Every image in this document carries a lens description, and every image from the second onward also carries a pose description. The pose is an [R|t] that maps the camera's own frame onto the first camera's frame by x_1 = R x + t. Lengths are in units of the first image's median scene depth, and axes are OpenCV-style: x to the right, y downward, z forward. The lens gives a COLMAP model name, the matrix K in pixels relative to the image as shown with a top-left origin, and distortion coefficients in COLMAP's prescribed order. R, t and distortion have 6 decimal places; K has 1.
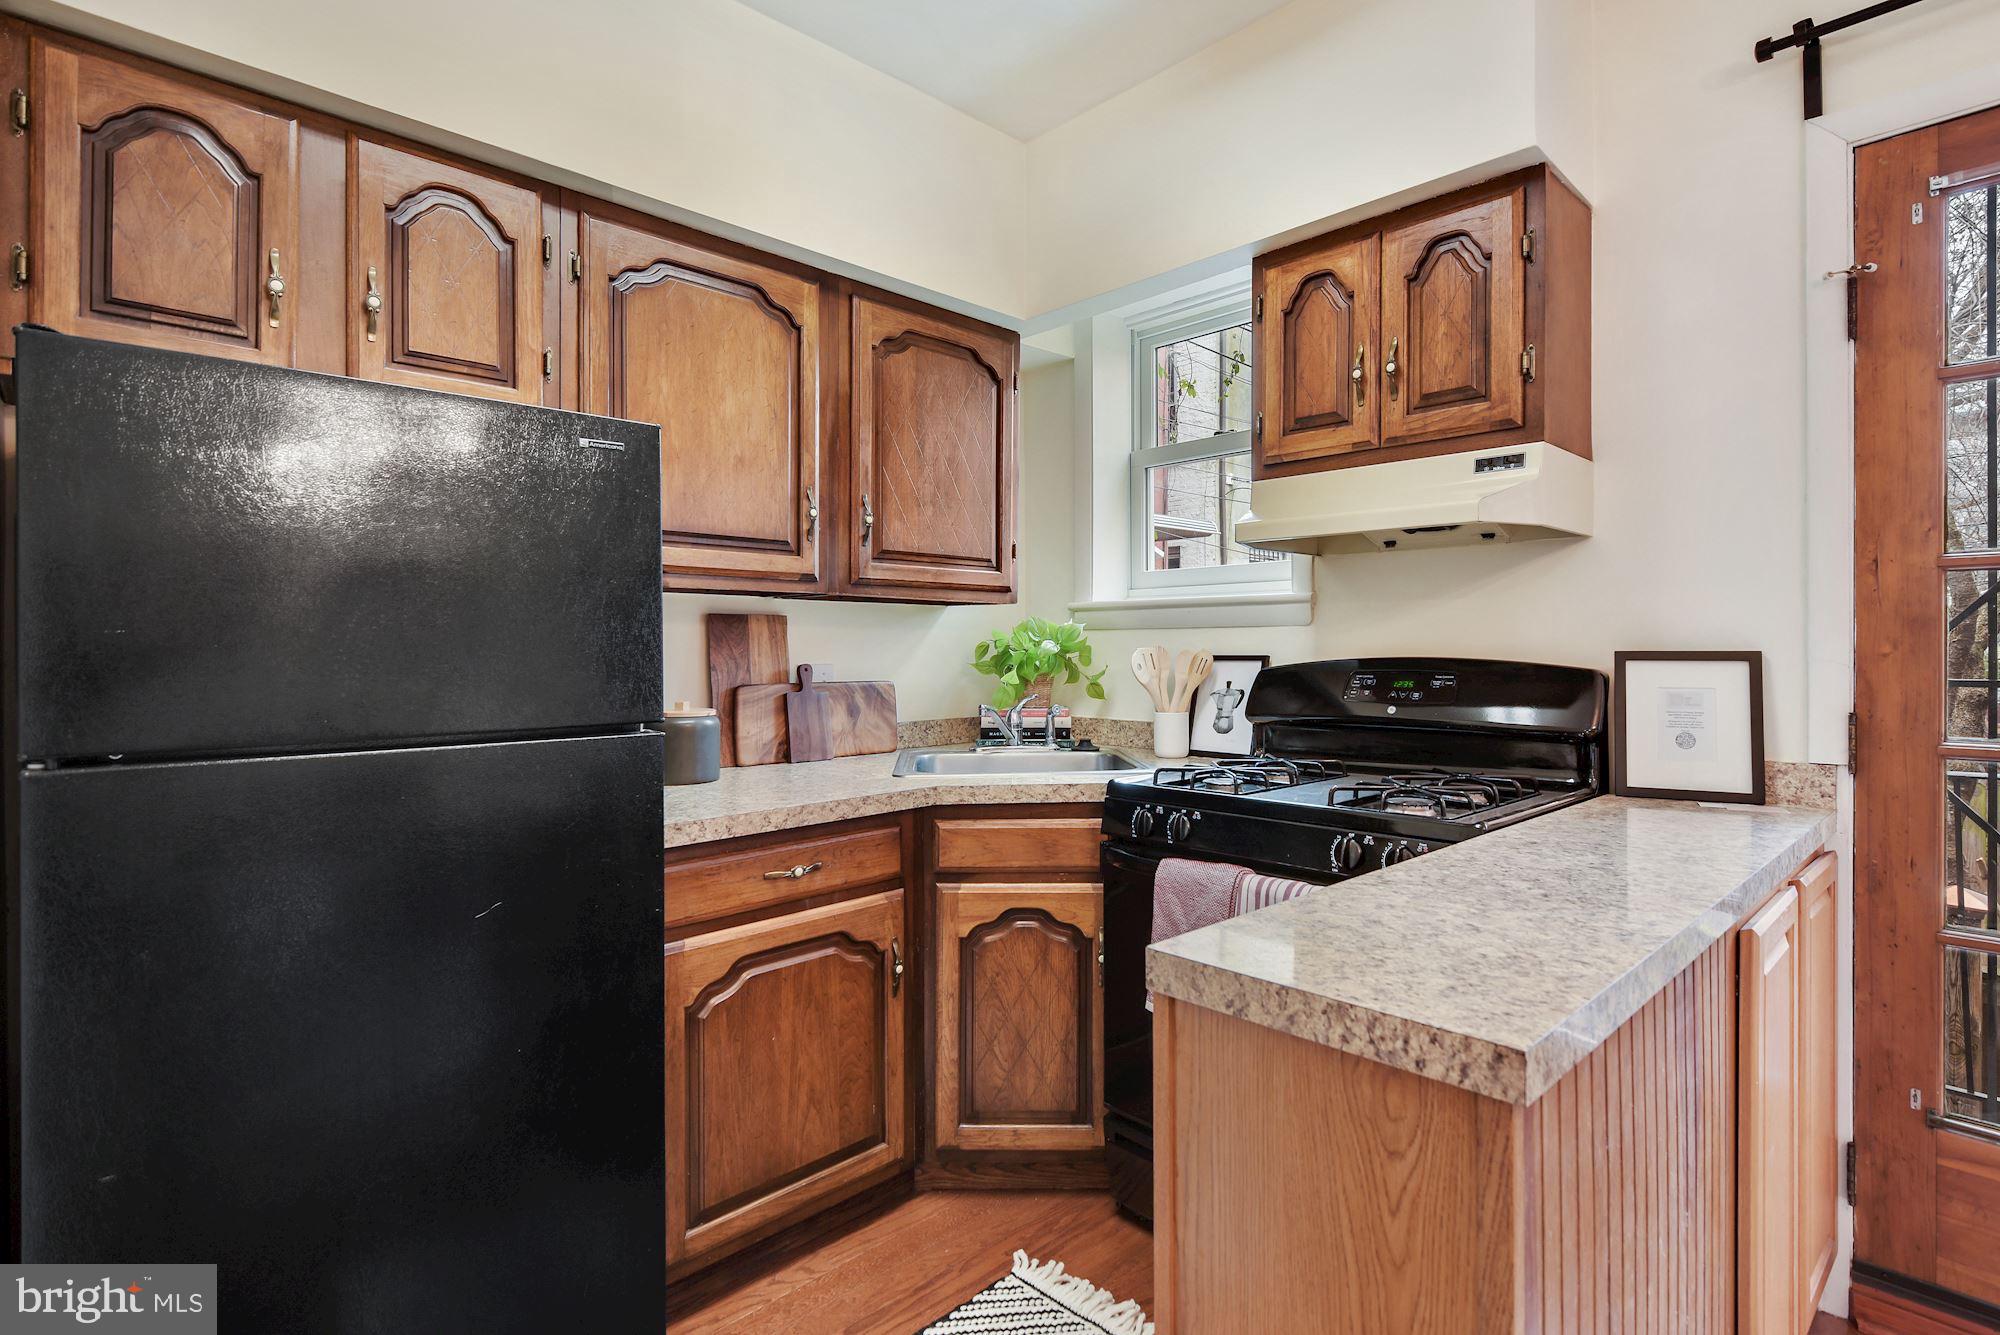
lens RADIAL K [[888.8, 0, 1001.9], [0, 888.8, 643.2], [0, 0, 1]] dist [0.054636, -0.000016]
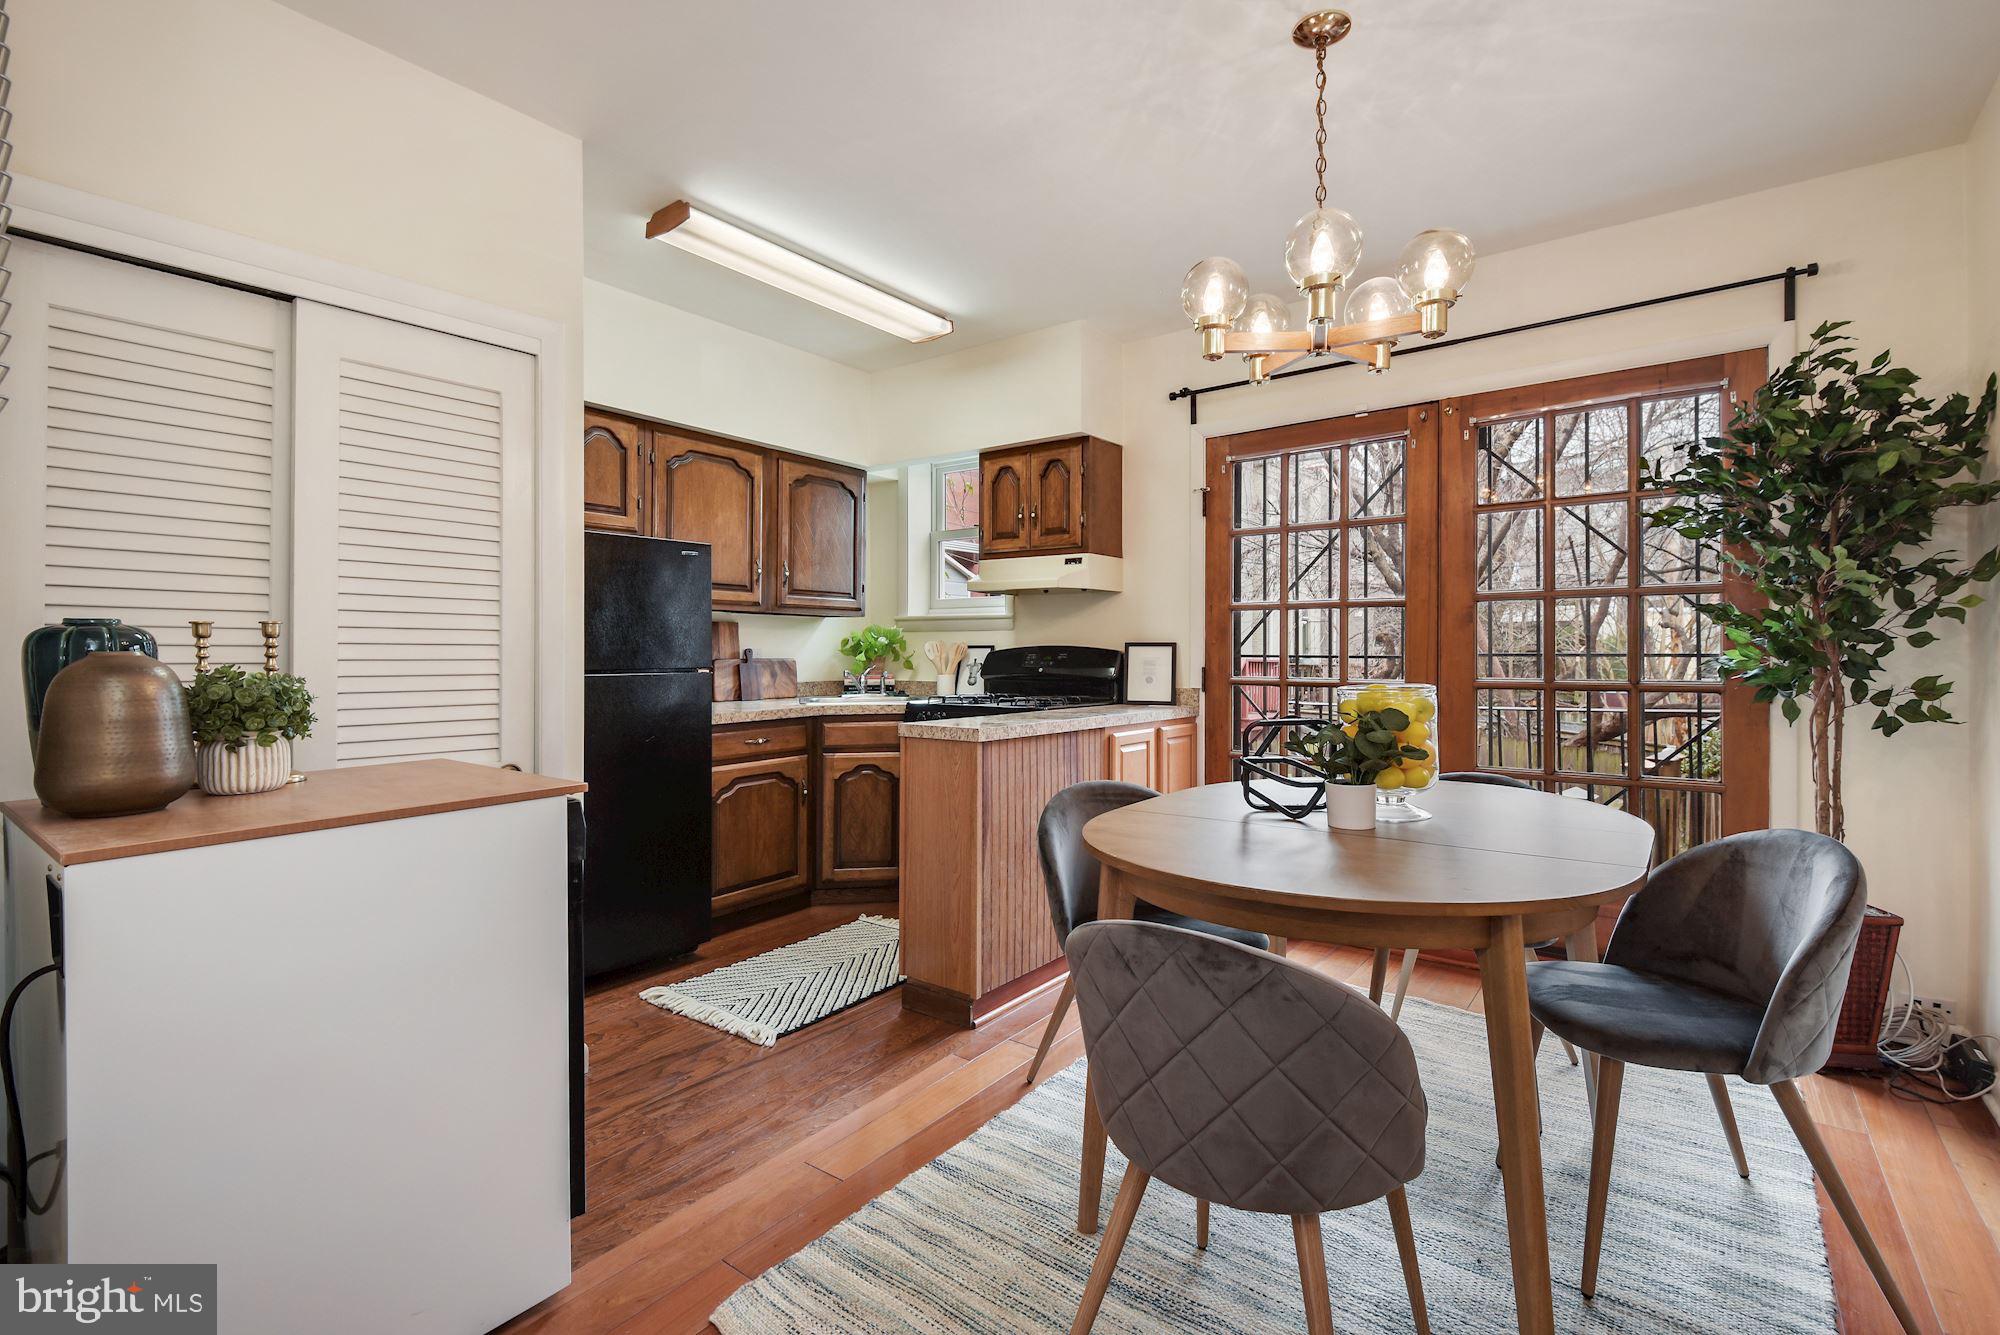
lens RADIAL K [[888.8, 0, 1001.9], [0, 888.8, 643.2], [0, 0, 1]] dist [0.054636, -0.000016]
pose [[0.987009, 0.006278, 0.160545, 0.001913], [-0.005515, 0.999971, -0.005197, 0.022080], [-0.160573, 0.004244, 0.987015, -1.074728]]
